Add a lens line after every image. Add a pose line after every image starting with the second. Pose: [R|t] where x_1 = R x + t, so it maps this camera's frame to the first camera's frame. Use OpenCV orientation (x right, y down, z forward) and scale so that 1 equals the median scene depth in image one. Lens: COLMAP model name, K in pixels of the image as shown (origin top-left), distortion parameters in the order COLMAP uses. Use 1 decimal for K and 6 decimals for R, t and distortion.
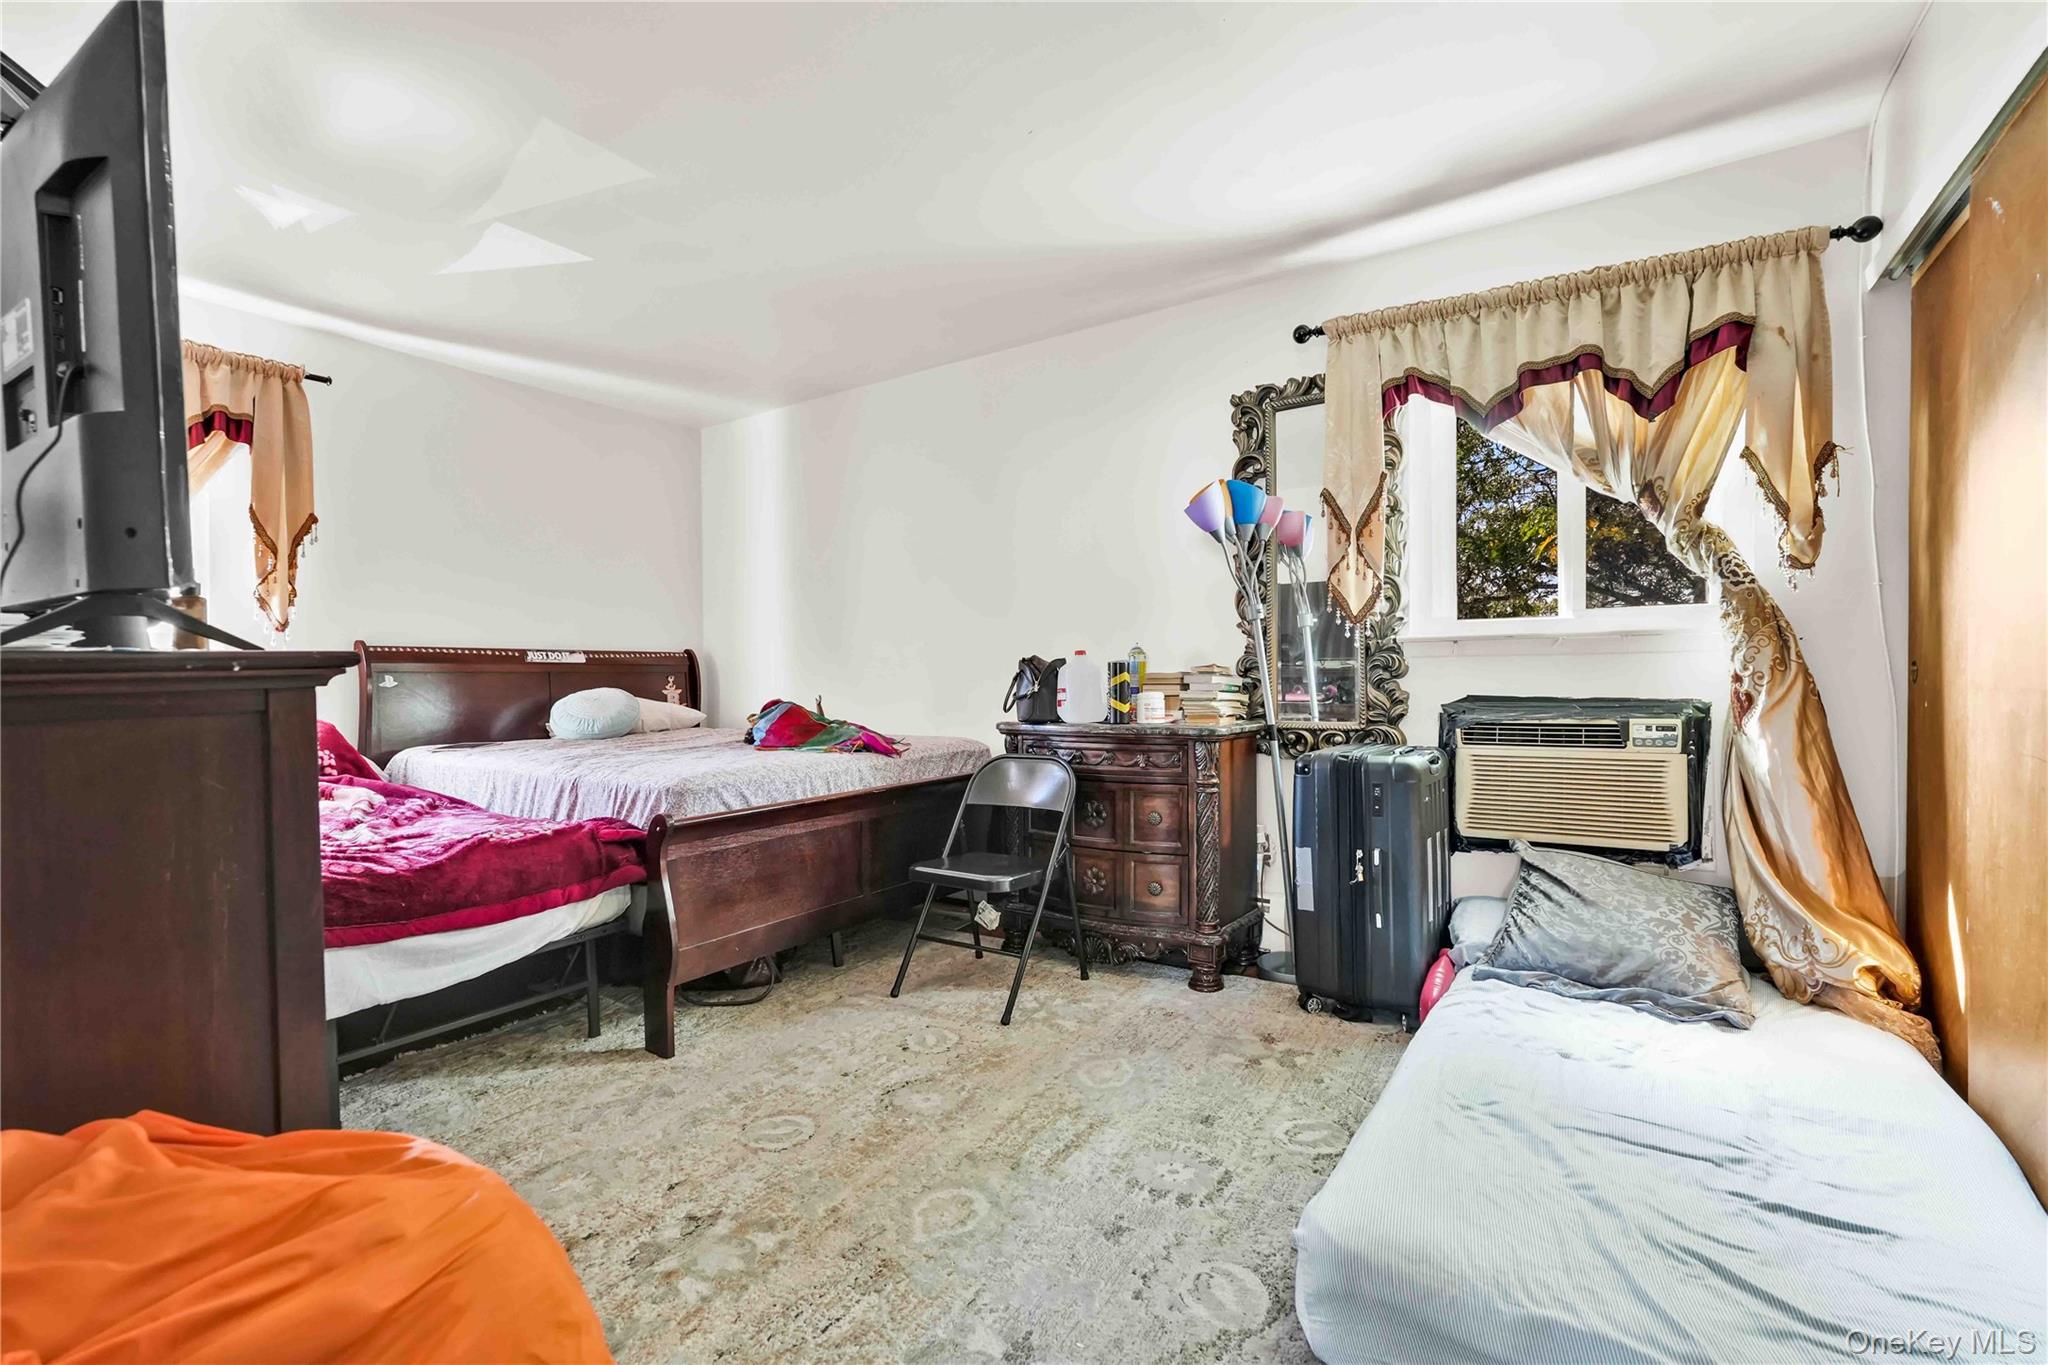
lens RADIAL K [[905.7, 0, 1017.2], [0, 905.7, 685.2], [0, 0, 1]] dist [-0.017165, 0.008309]
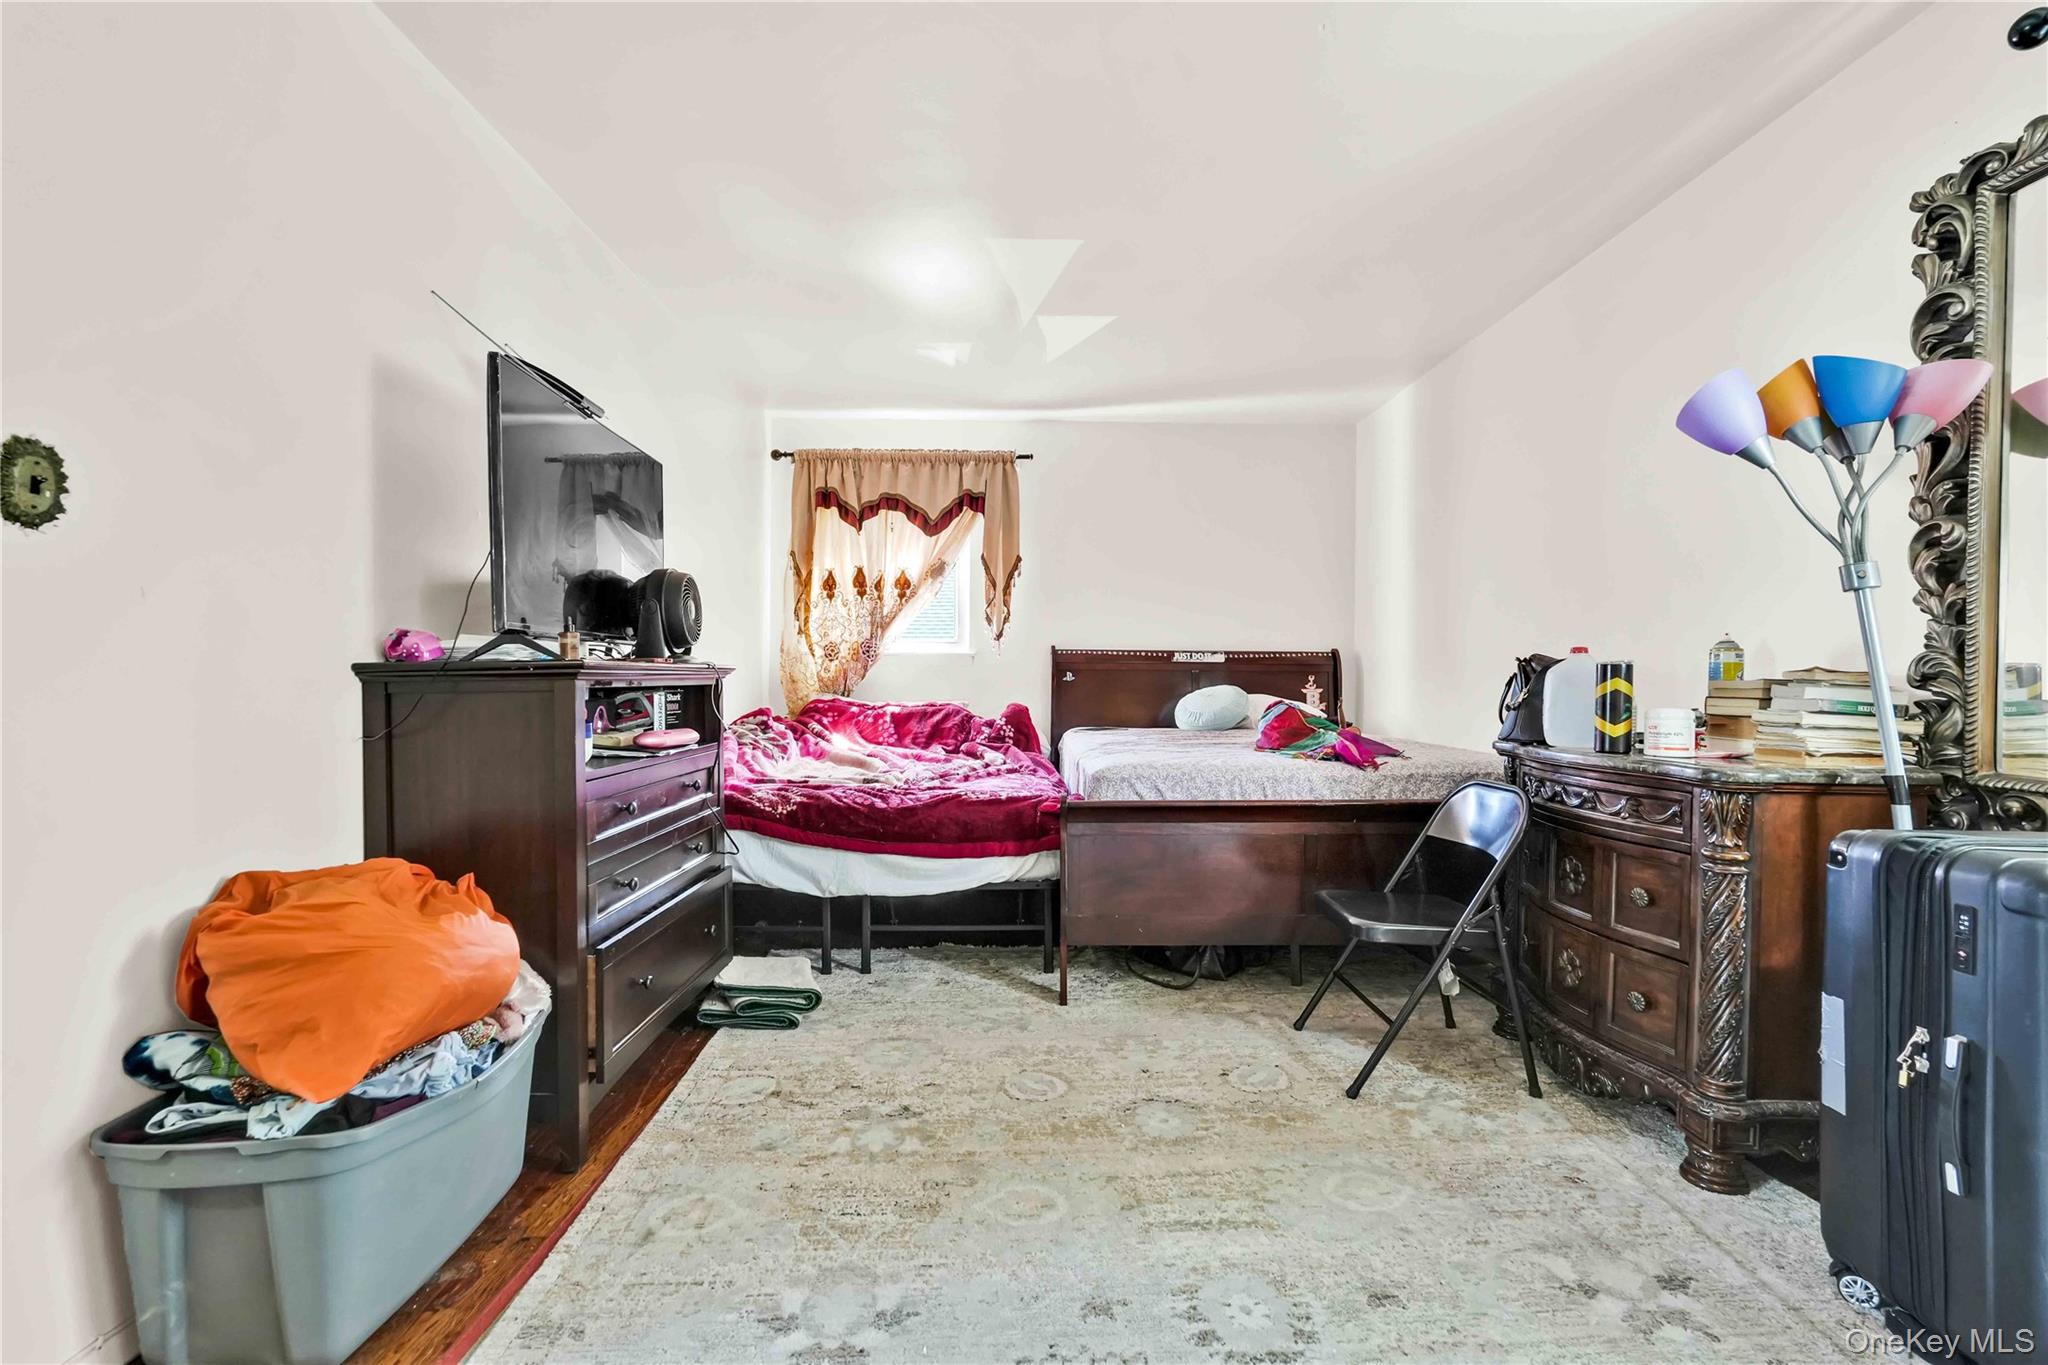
lens RADIAL K [[905.7, 0, 1012.4], [0, 905.7, 685.2], [0, 0, 1]] dist [-0.017165, 0.008309]
pose [[0.563780, 0.021809, -0.825637, 0.424621], [-0.019820, 0.999721, 0.012873, -0.008736], [0.825687, 0.009107, 0.564055, 0.232522]]
